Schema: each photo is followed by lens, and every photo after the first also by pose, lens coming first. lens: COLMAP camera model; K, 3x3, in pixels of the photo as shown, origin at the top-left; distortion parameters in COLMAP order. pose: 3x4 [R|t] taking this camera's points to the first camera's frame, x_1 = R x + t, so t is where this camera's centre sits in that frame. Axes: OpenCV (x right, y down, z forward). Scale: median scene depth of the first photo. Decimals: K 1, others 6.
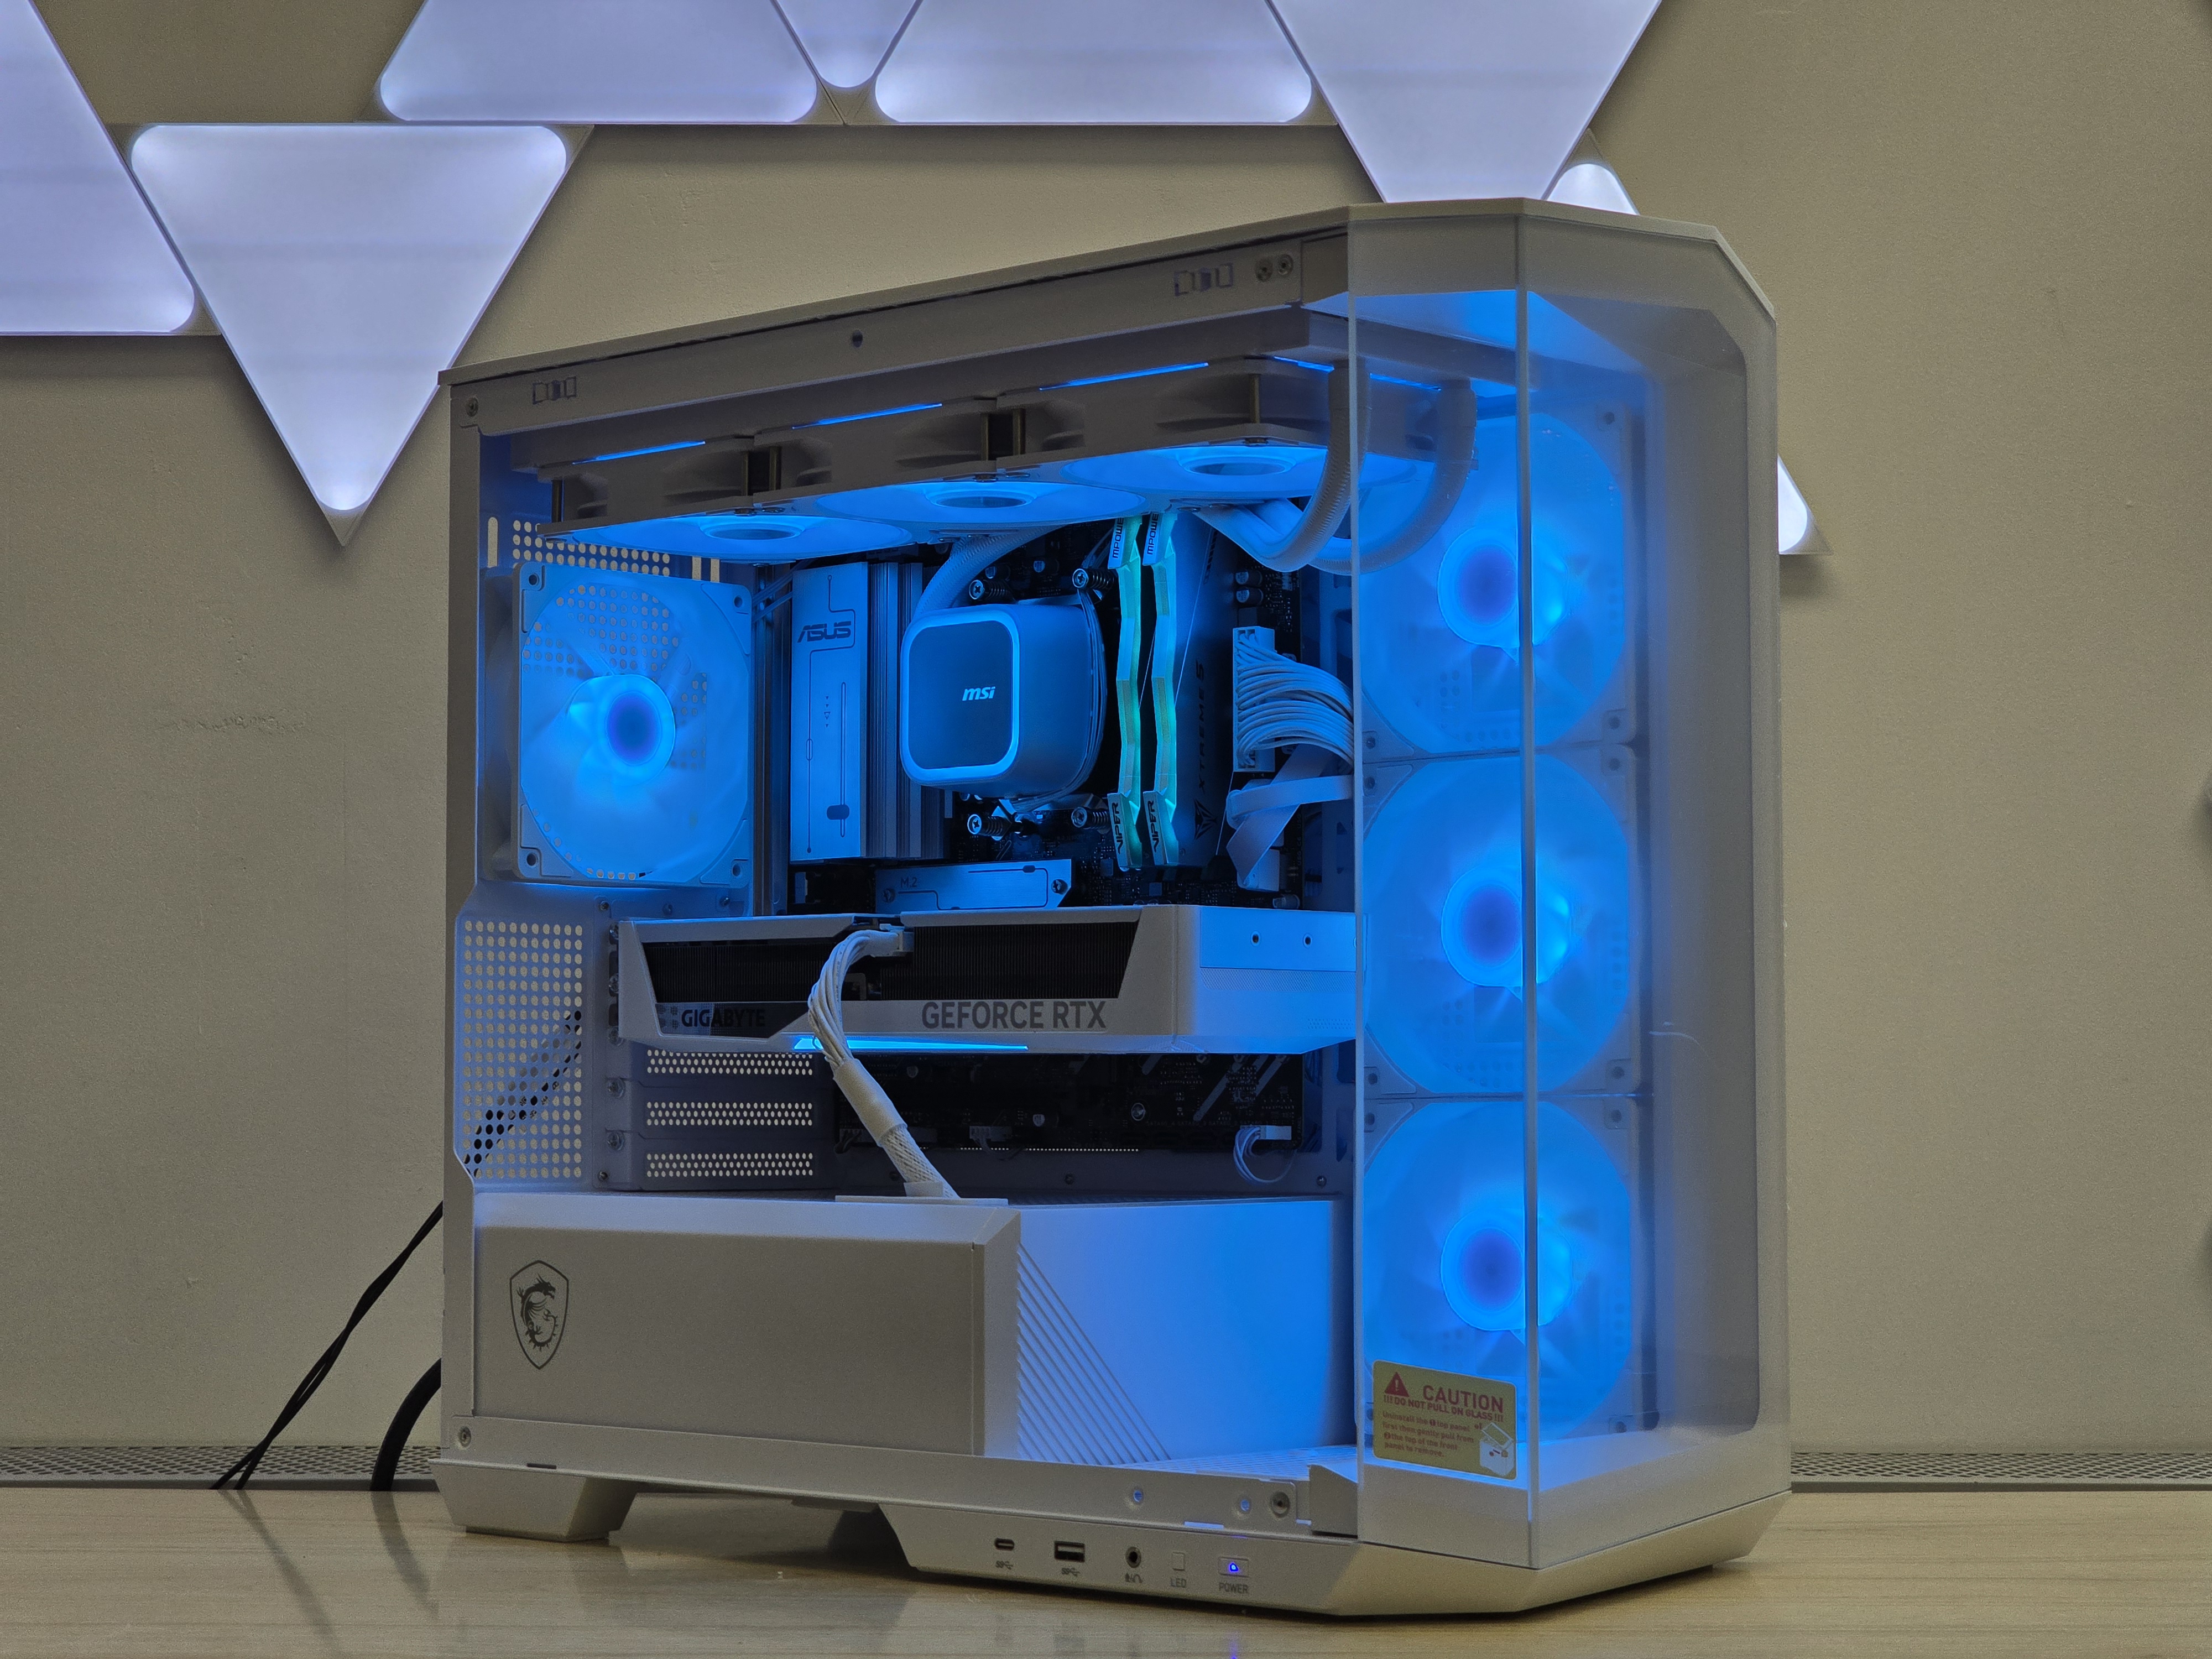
lens RADIAL K [[4339.8, 0, 1095.1], [0, 4339.8, 826.3], [0, 0, 1]] dist [0.053708, 0.000000]
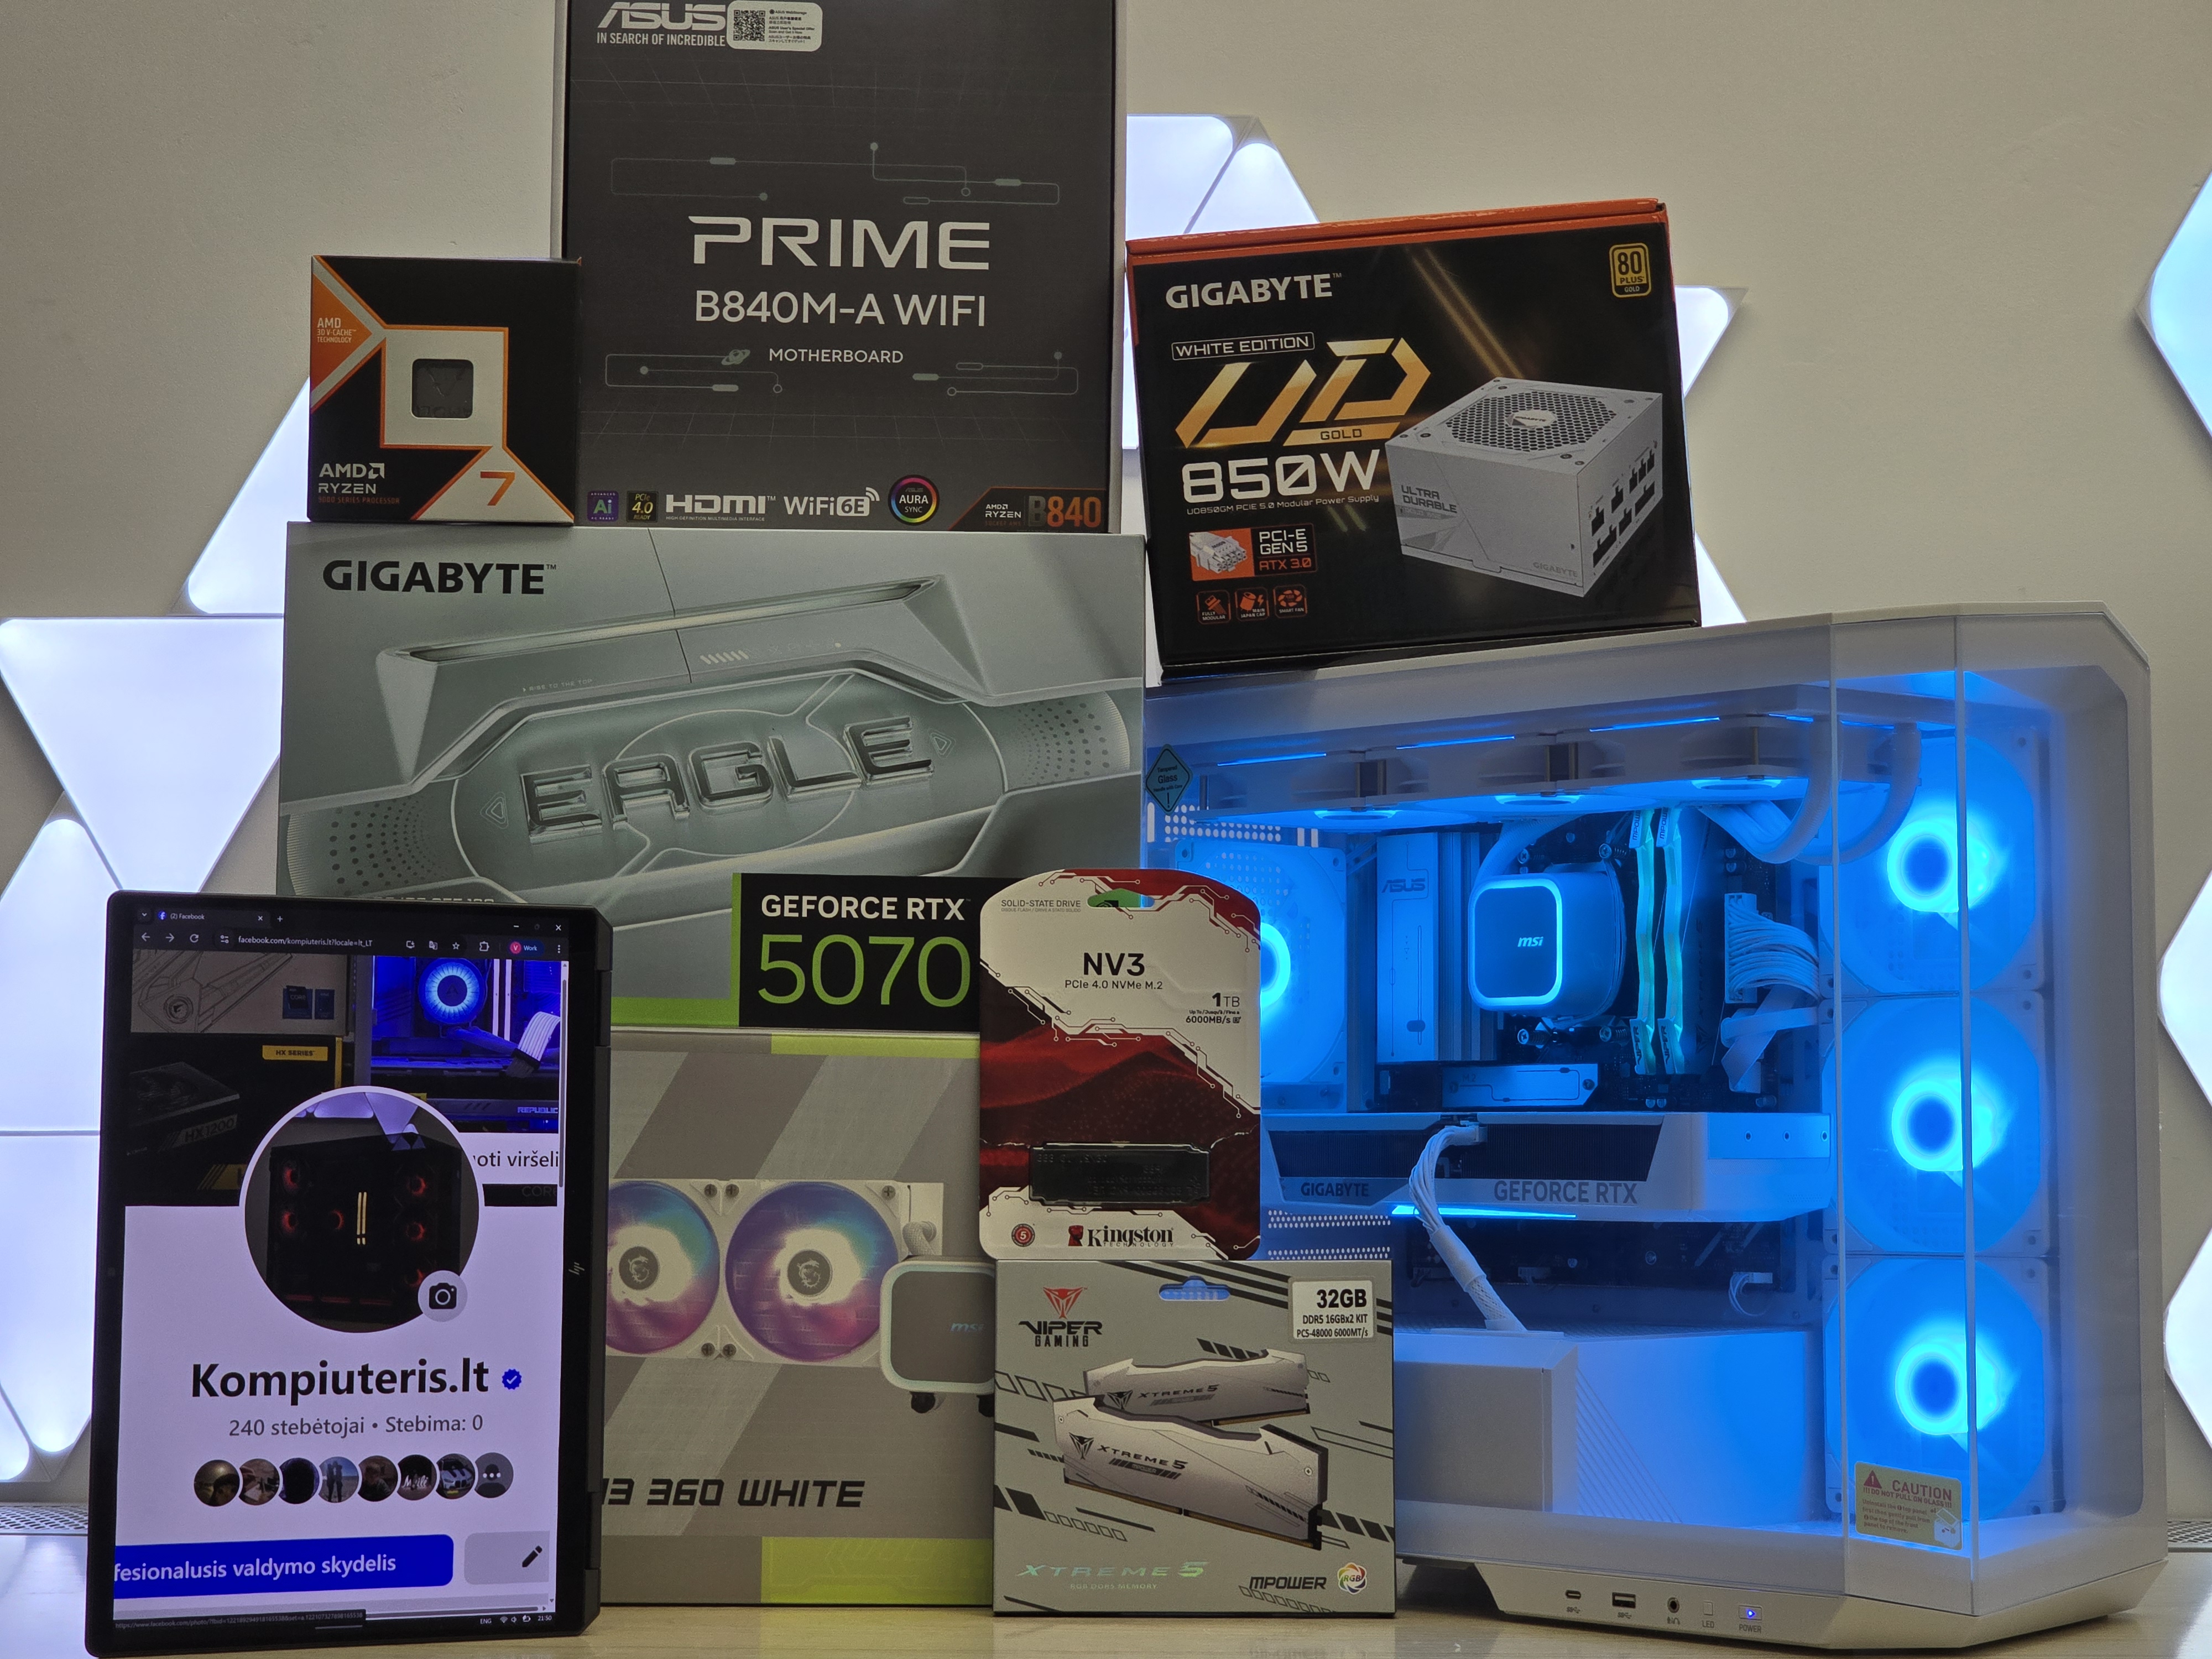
lens RADIAL K [[4339.8, 0, 1085.3], [0, 4339.8, 765.3], [0, 0, 1]] dist [0.053708, 0.000000]
pose [[0.996280, -0.005789, -0.085985, -0.048958], [0.003433, 0.999615, -0.027533, -0.049640], [0.086112, 0.027135, 0.995916, -0.327583]]
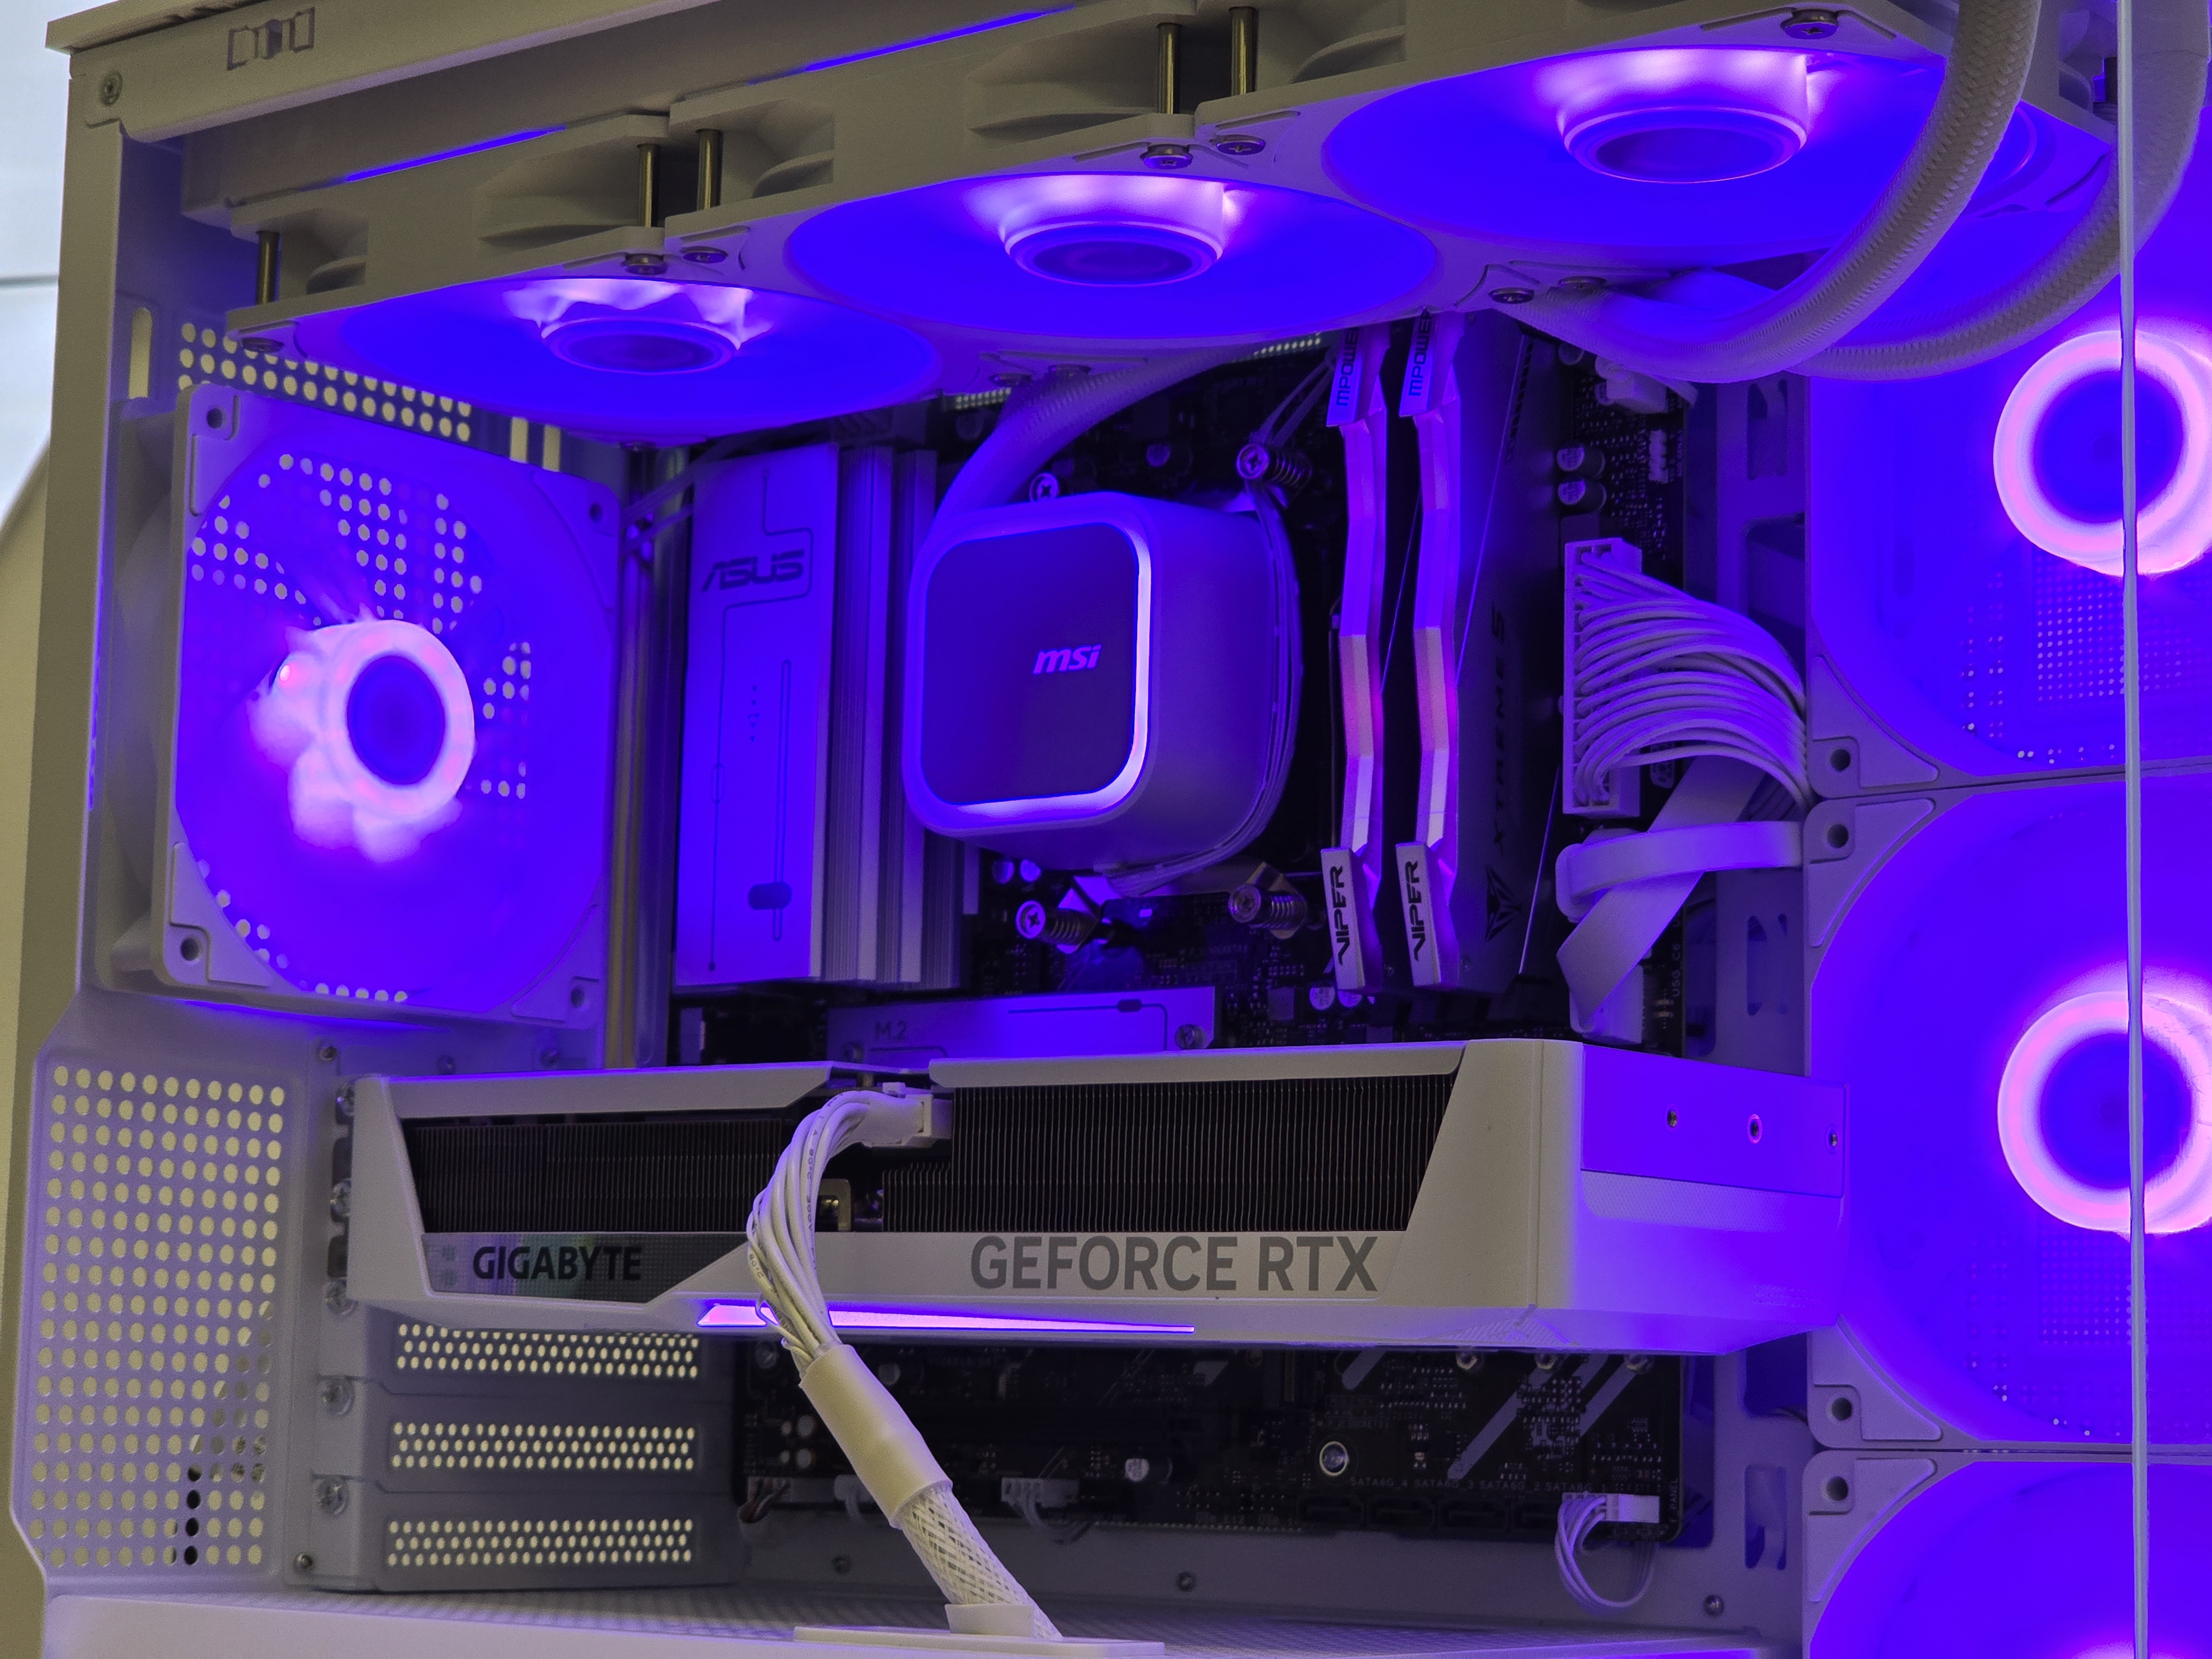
lens RADIAL K [[4339.8, 0, 1256.2], [0, 4339.8, 887.1], [0, 0, 1]] dist [0.053708, 0.000000]
pose [[0.993981, 0.032795, 0.104531, -0.061014], [-0.026645, 0.997861, -0.059701, 0.029326], [-0.106265, 0.056557, 0.992728, 0.495665]]
